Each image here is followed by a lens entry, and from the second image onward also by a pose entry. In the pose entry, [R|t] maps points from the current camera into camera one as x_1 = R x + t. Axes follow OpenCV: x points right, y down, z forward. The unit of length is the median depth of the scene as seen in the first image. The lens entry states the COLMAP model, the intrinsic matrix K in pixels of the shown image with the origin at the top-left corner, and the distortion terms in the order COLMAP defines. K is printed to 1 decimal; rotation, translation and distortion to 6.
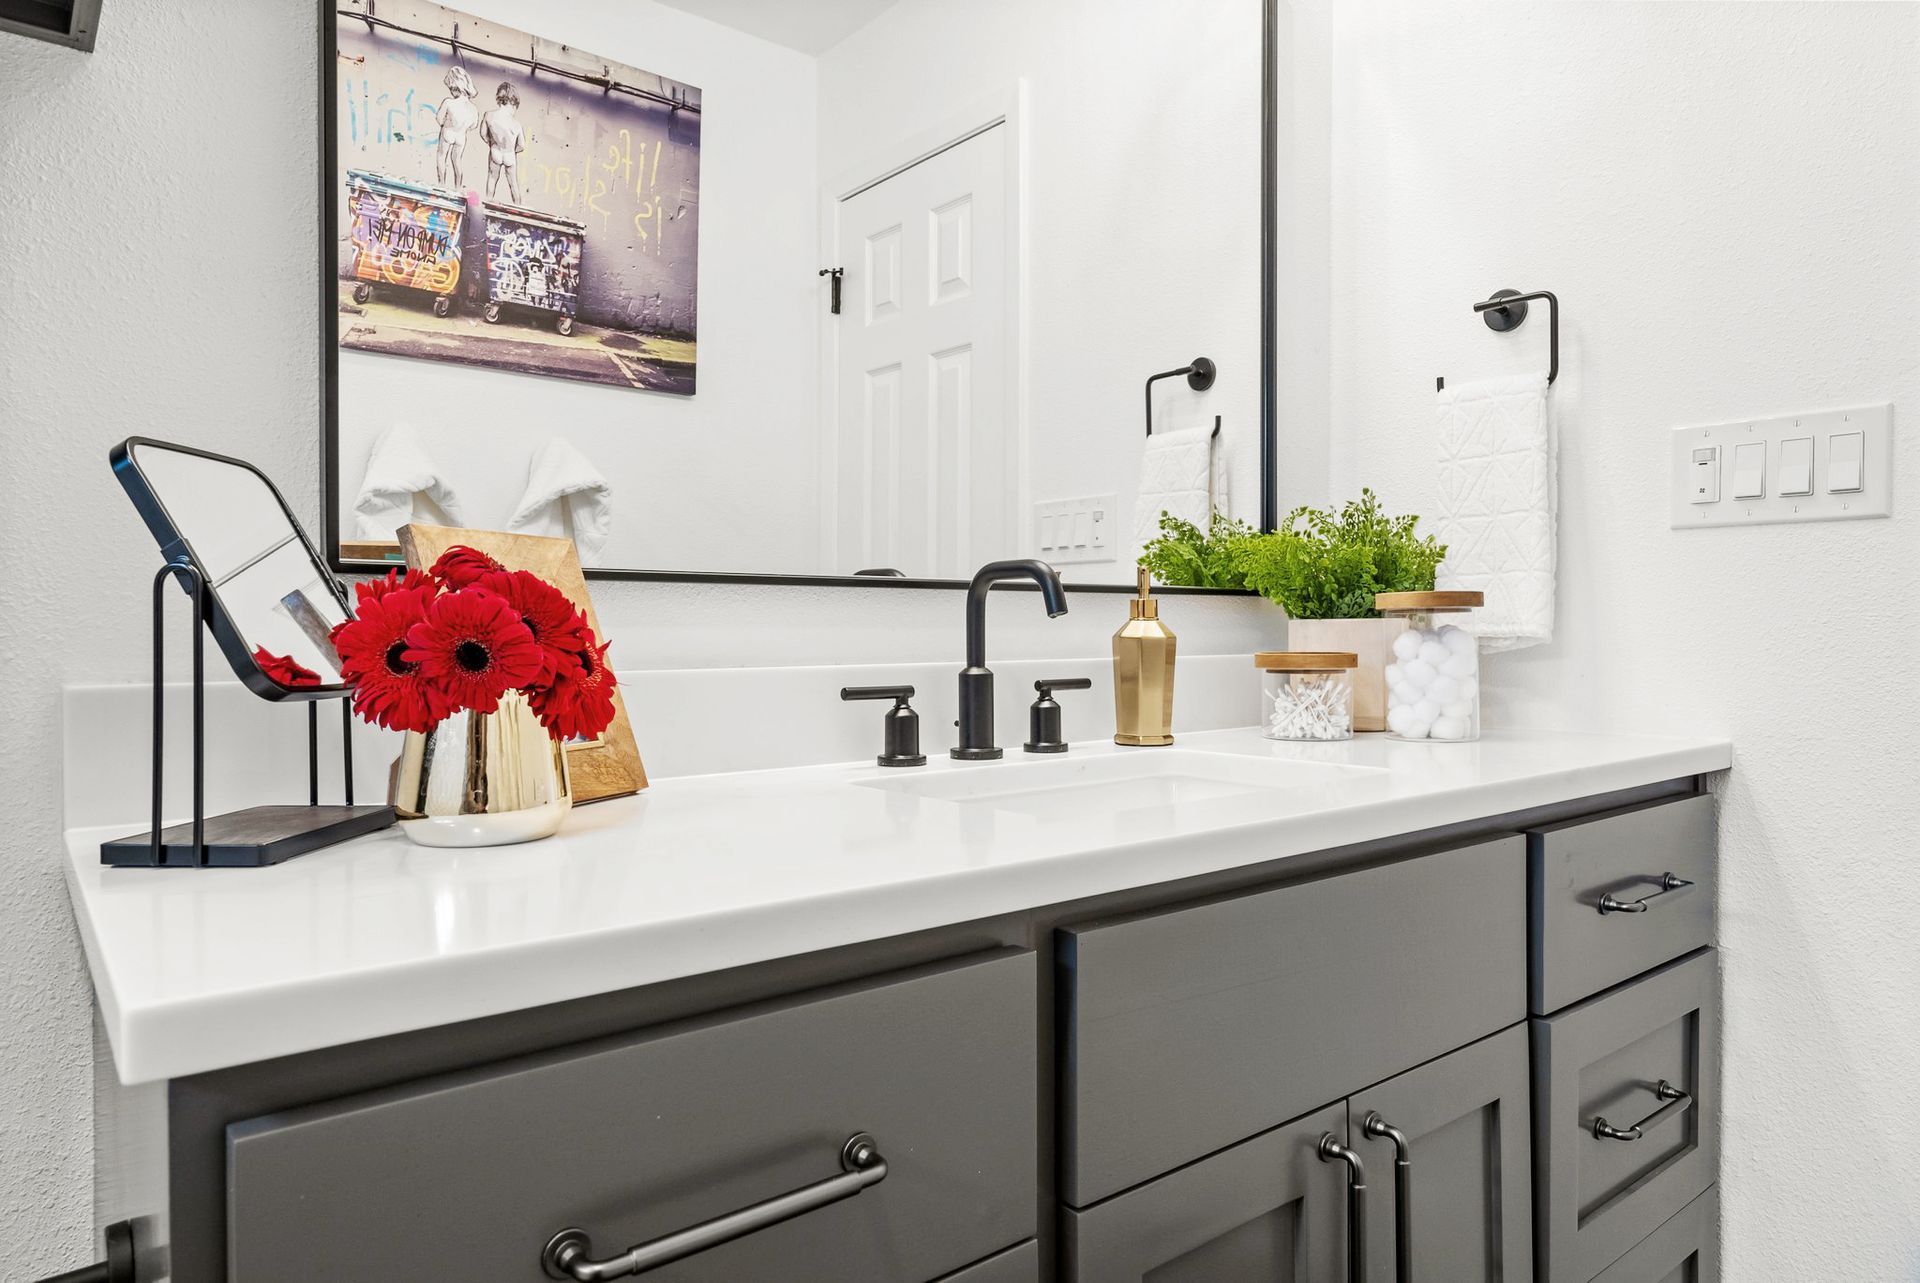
lens RADIAL K [[1244.8, 0, 970.6], [0, 1244.8, 659.4], [0, 0, 1]] dist [0.002524, -0.006070]
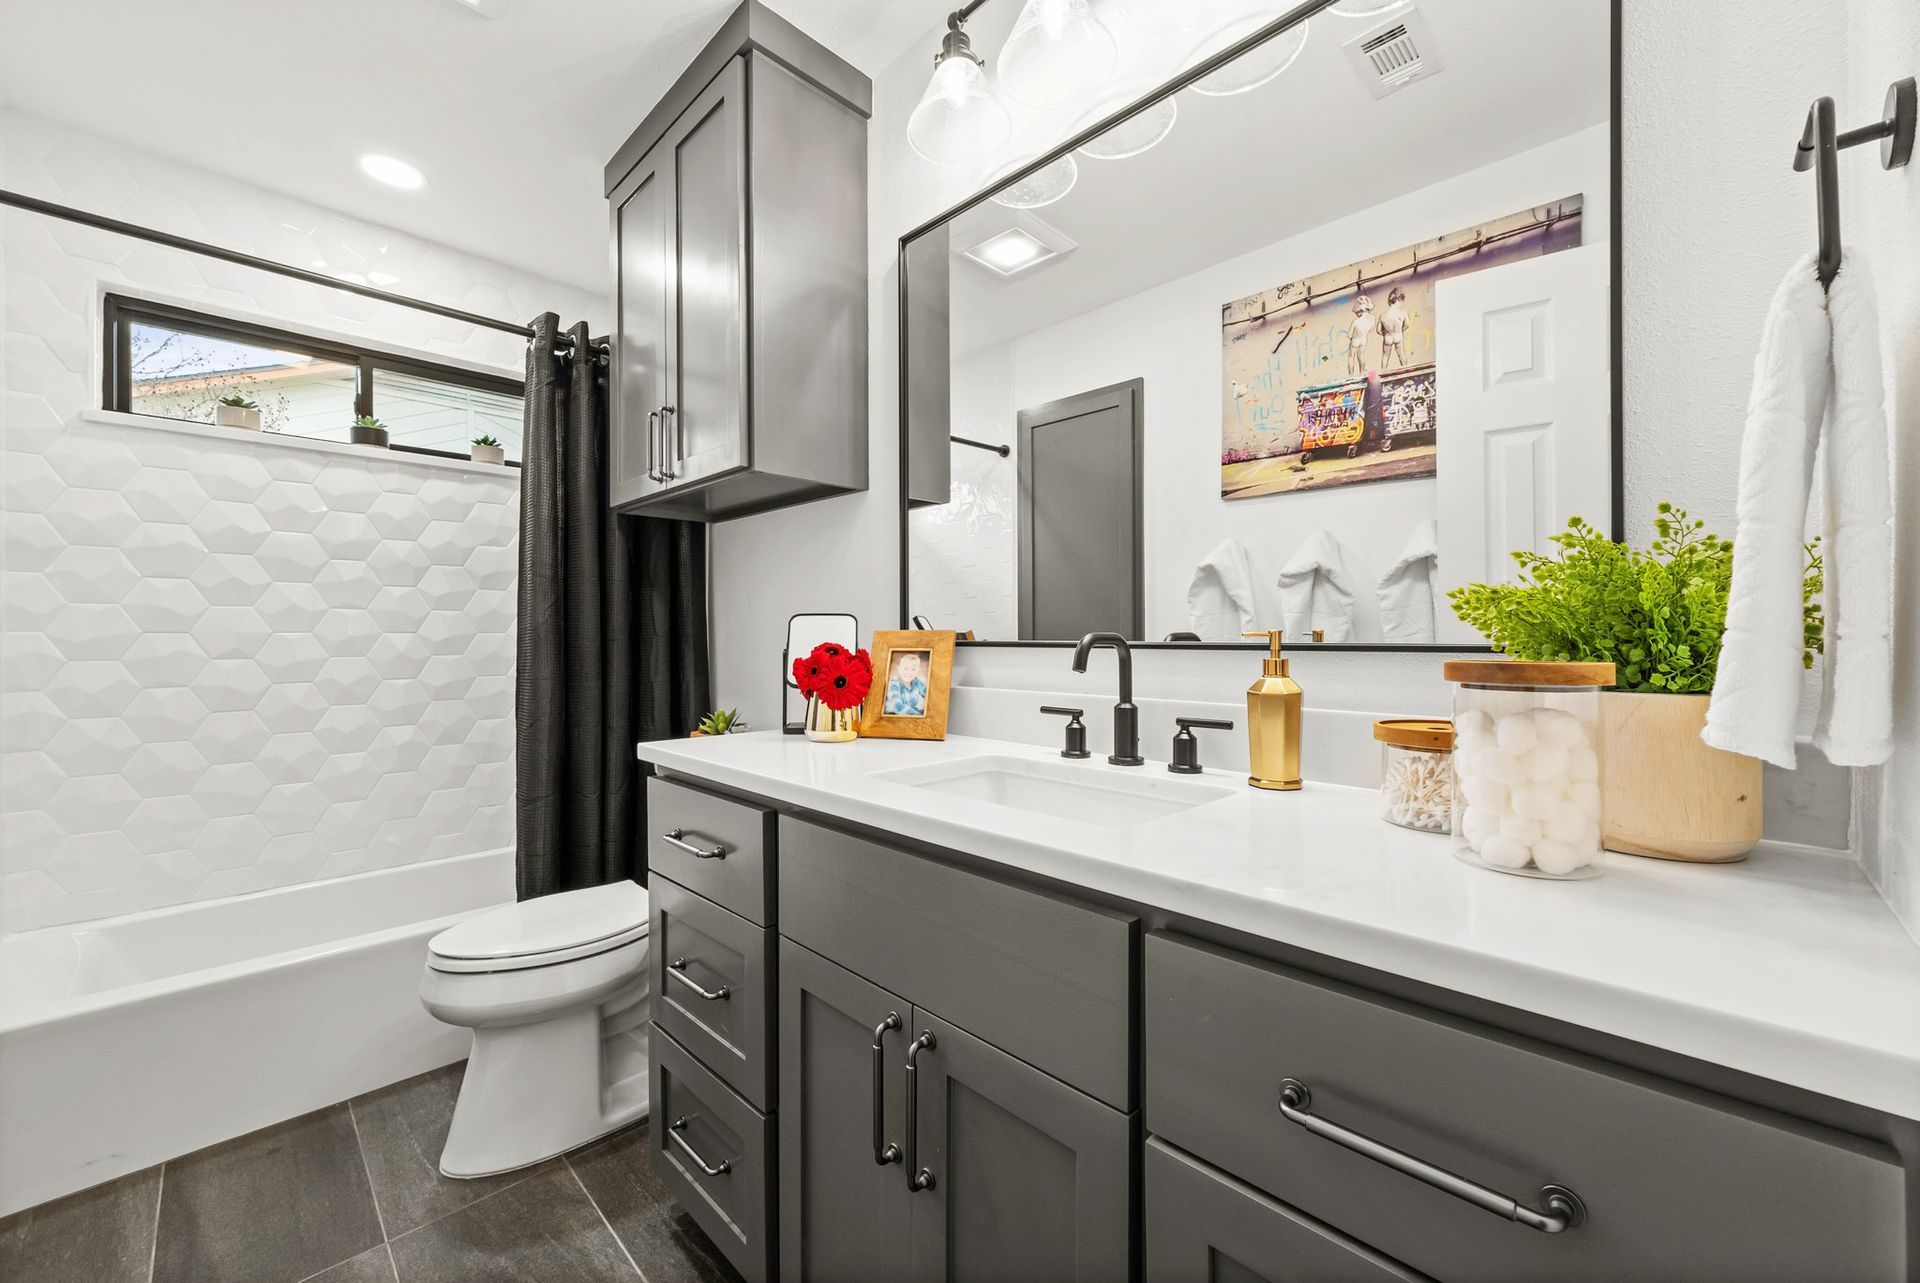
lens RADIAL K [[759.9, 0, 954.8], [0, 759.9, 634.5], [0, 0, 1]] dist [0.009324, -0.000404]
pose [[0.094757, 0.004750, -0.995489, 0.500974], [-0.021443, 0.999766, 0.002730, -0.041085], [0.995269, 0.021088, 0.094837, 0.407481]]
